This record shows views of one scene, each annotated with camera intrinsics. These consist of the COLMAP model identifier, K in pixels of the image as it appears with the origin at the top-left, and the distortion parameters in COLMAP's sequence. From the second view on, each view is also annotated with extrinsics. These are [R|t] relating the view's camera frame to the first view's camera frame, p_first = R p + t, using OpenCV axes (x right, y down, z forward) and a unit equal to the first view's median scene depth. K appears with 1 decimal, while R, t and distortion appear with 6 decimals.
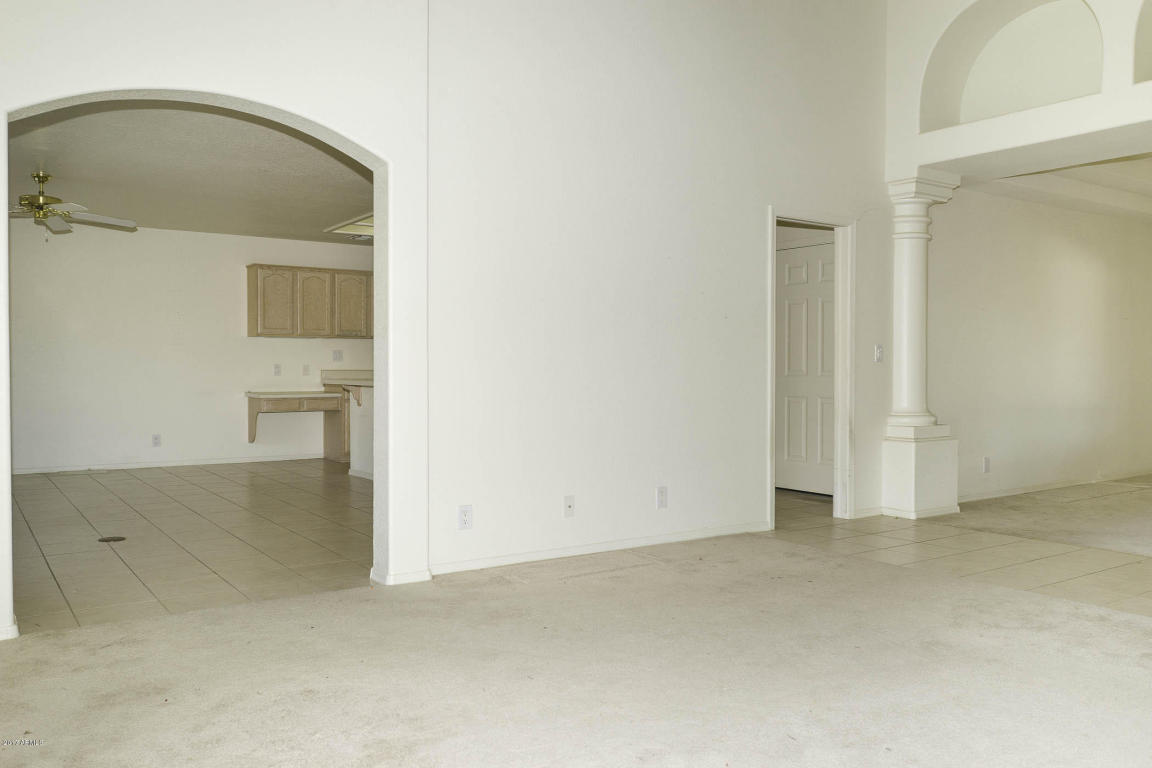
lens RADIAL K [[920.1, 0, 581.5], [0, 920.1, 373.3], [0, 0, 1]] dist [-0.006644, 0.008893]
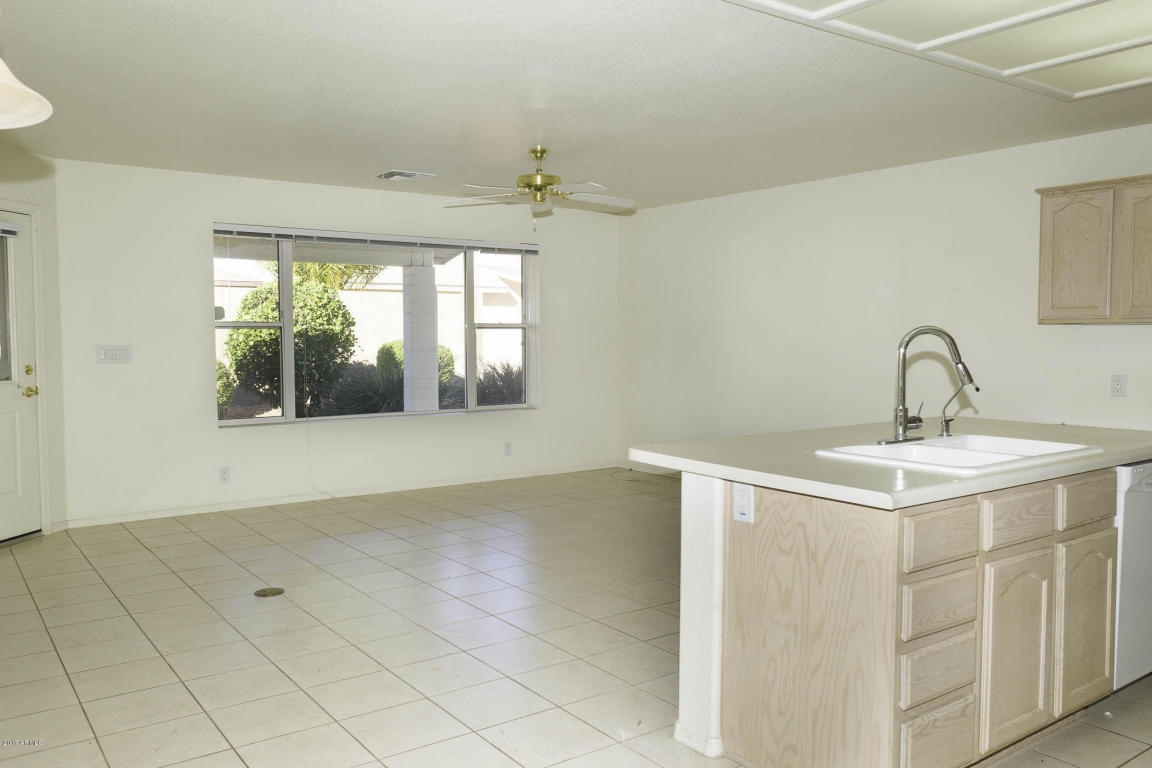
lens RADIAL K [[920.1, 0, 580.9], [0, 920.1, 380.0], [0, 0, 1]] dist [-0.006644, 0.008893]
pose [[0.021542, 0.050323, -0.998501, 0.180425], [-0.002141, 0.998732, 0.050289, -0.033134], [0.999766, 0.001054, 0.021623, 0.705271]]
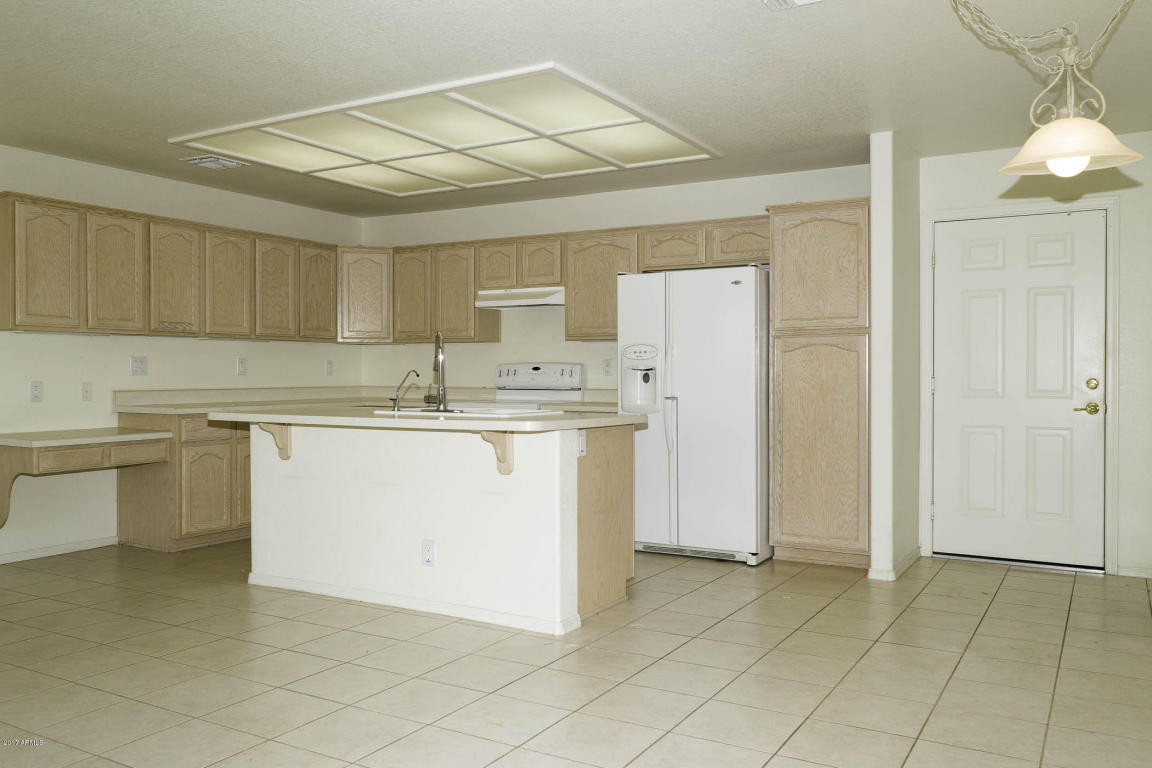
lens RADIAL K [[920.1, 0, 574.1], [0, 920.1, 381.9], [0, 0, 1]] dist [-0.006644, 0.008893]
pose [[0.908833, -0.003994, 0.417142, -0.275313], [0.001800, 0.999982, 0.005655, -0.012355], [-0.417157, -0.004389, 0.908824, 0.378599]]
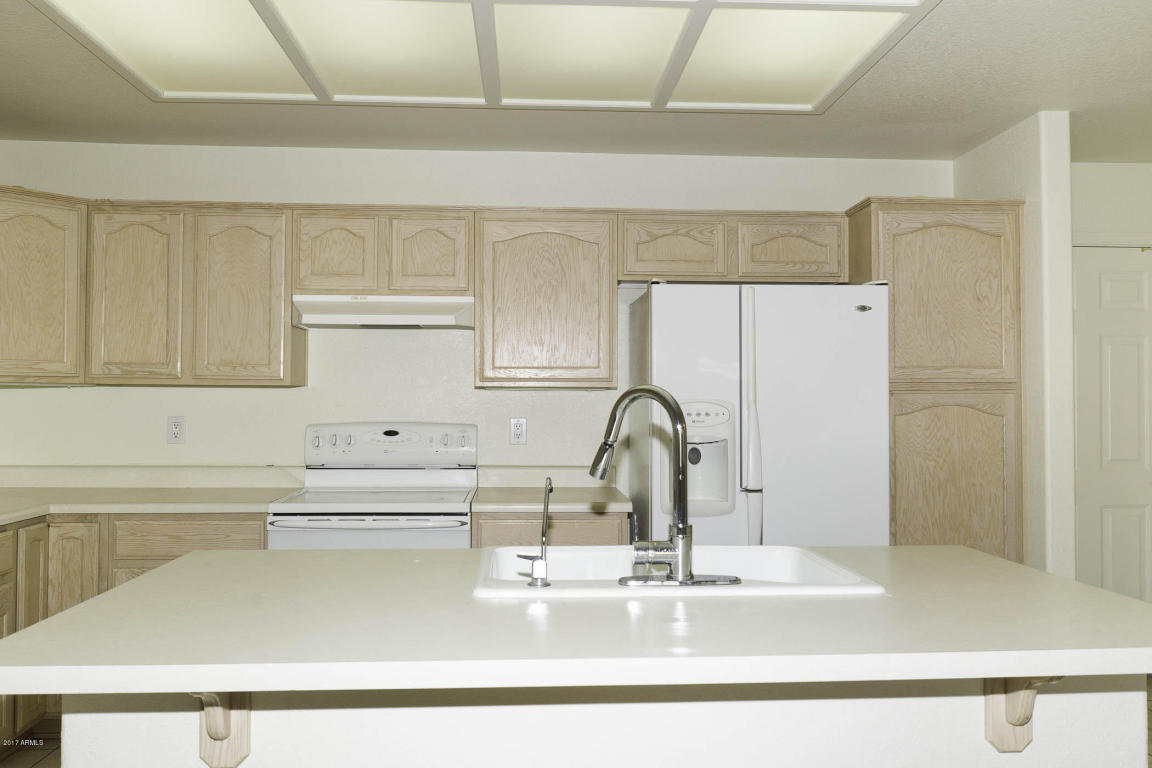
lens RADIAL K [[920.1, 0, 571.0], [0, 920.1, 380.7], [0, 0, 1]] dist [-0.006644, 0.008893]
pose [[0.528687, 0.018743, 0.848610, -0.317287], [0.001599, 0.999732, -0.023077, -0.032441], [-0.848815, 0.013557, 0.528516, 0.744017]]
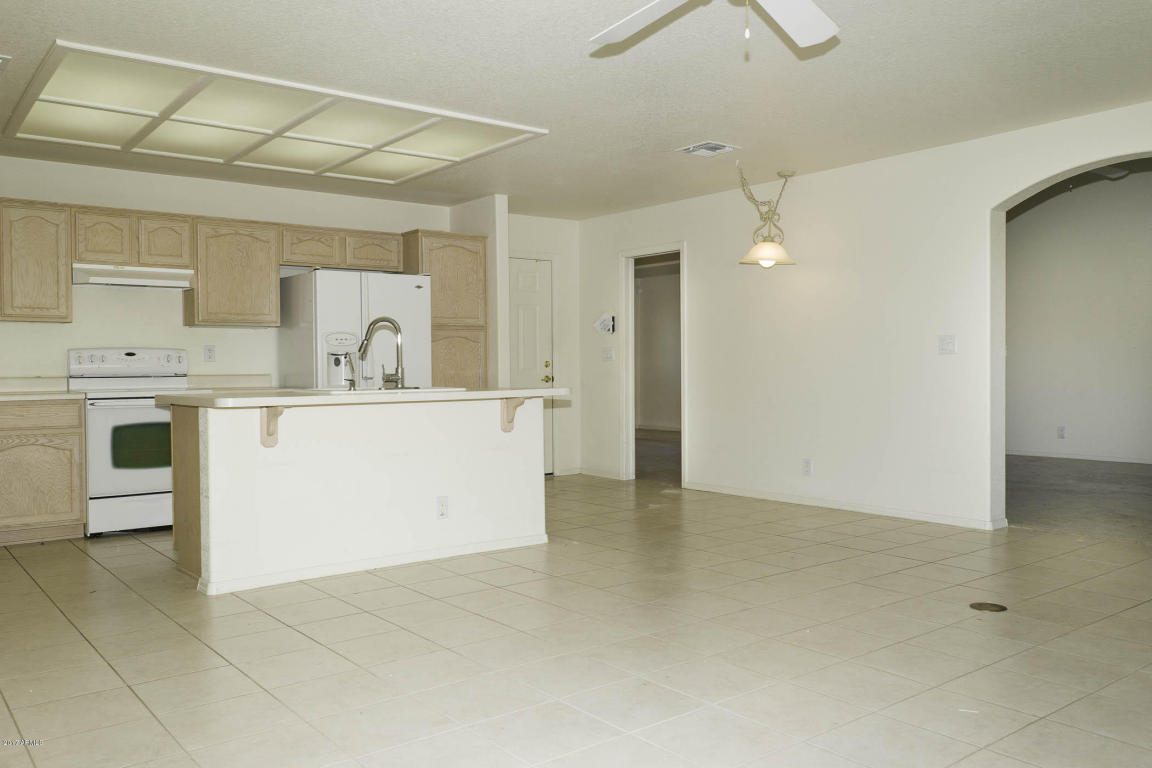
lens RADIAL K [[920.1, 0, 561.1], [0, 920.1, 378.8], [0, 0, 1]] dist [-0.006644, 0.008893]
pose [[-0.037086, -0.015405, 0.999193, -0.666604], [0.012749, 0.999793, 0.015888, -0.007707], [-0.999231, 0.013328, -0.036882, 0.753575]]
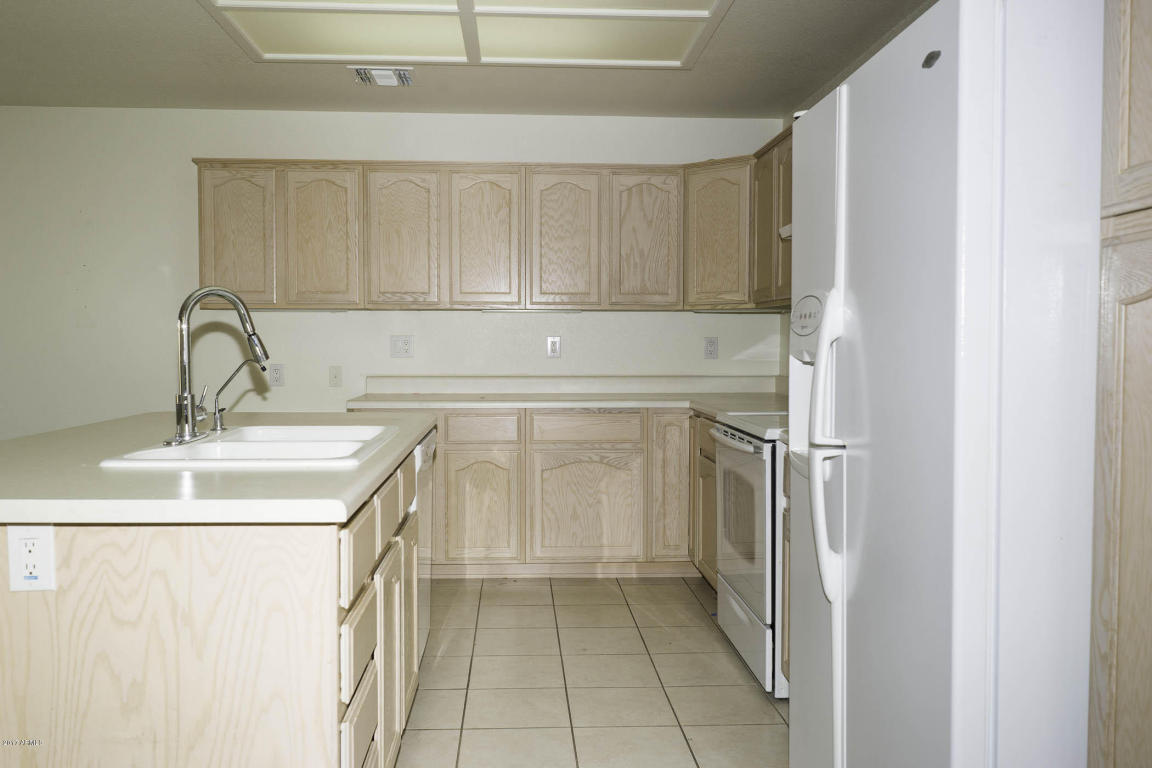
lens RADIAL K [[920.1, 0, 576.6], [0, 920.1, 387.4], [0, 0, 1]] dist [-0.006644, 0.008893]
pose [[0.854358, 0.026801, -0.518994, 0.070912], [-0.005473, 0.999078, 0.042583, -0.019778], [0.519657, -0.033540, 0.853716, 0.672580]]
